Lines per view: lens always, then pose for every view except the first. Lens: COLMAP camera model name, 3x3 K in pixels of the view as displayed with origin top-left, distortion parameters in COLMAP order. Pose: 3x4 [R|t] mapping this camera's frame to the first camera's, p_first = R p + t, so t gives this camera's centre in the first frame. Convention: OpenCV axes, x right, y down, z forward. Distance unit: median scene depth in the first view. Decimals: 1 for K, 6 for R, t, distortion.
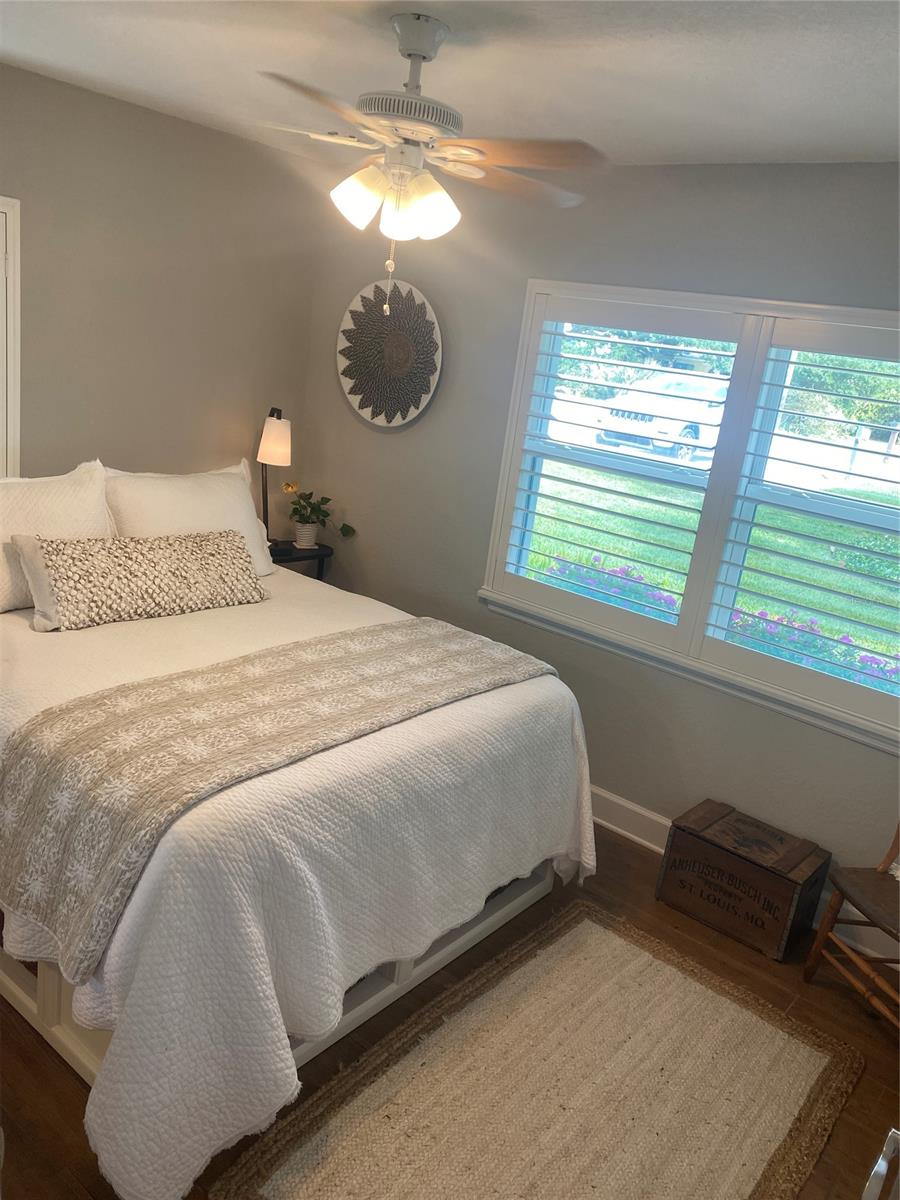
lens RADIAL K [[918.0, 0, 450.0], [0, 918.0, 600.0], [0, 0, 1]] dist [0.045091, -0.000519]
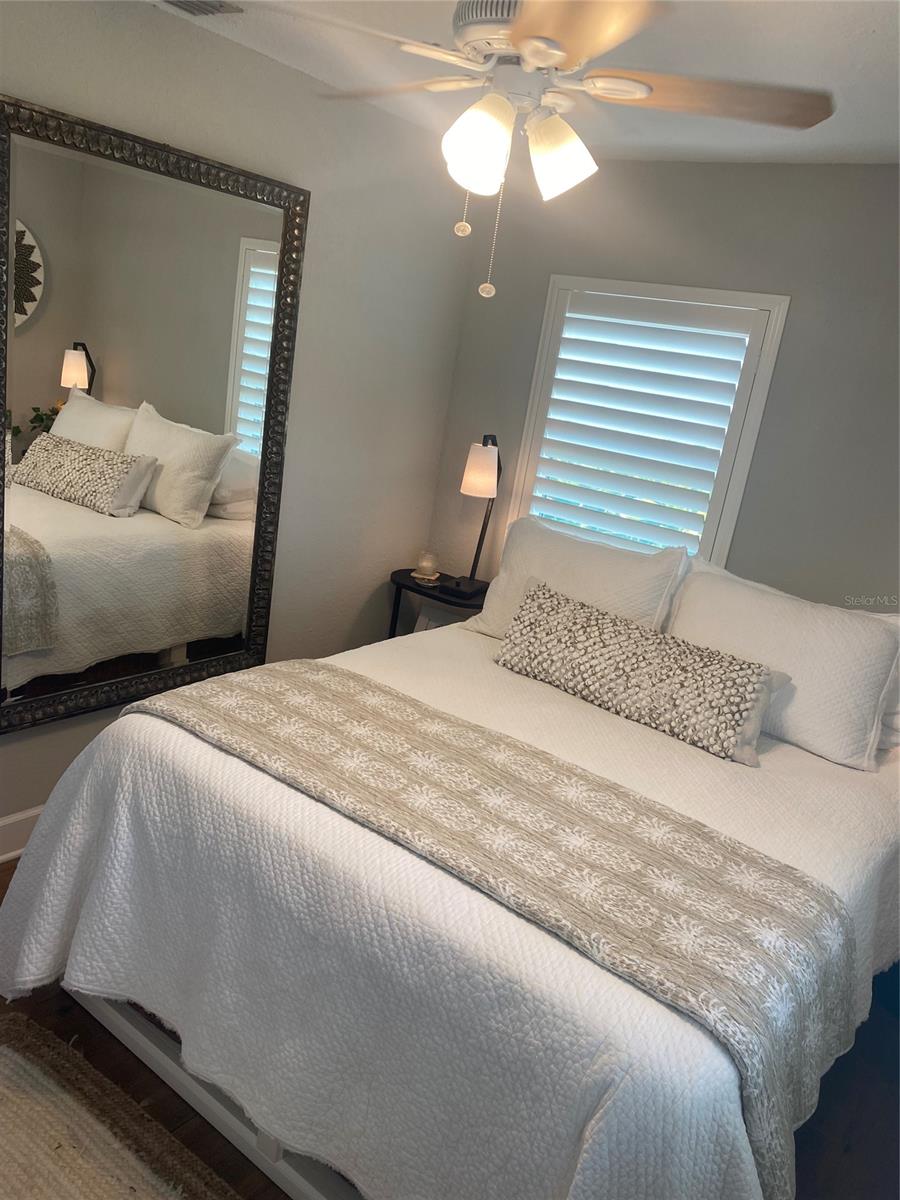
lens RADIAL K [[885.0, 0, 450.0], [0, 885.0, 600.0], [0, 0, 1]] dist [0.106819, -0.132368]
pose [[0.054999, 0.154201, -0.986507, 0.632745], [-0.406547, 0.905856, 0.118929, -0.146922], [0.911973, 0.394521, 0.112512, 0.905100]]
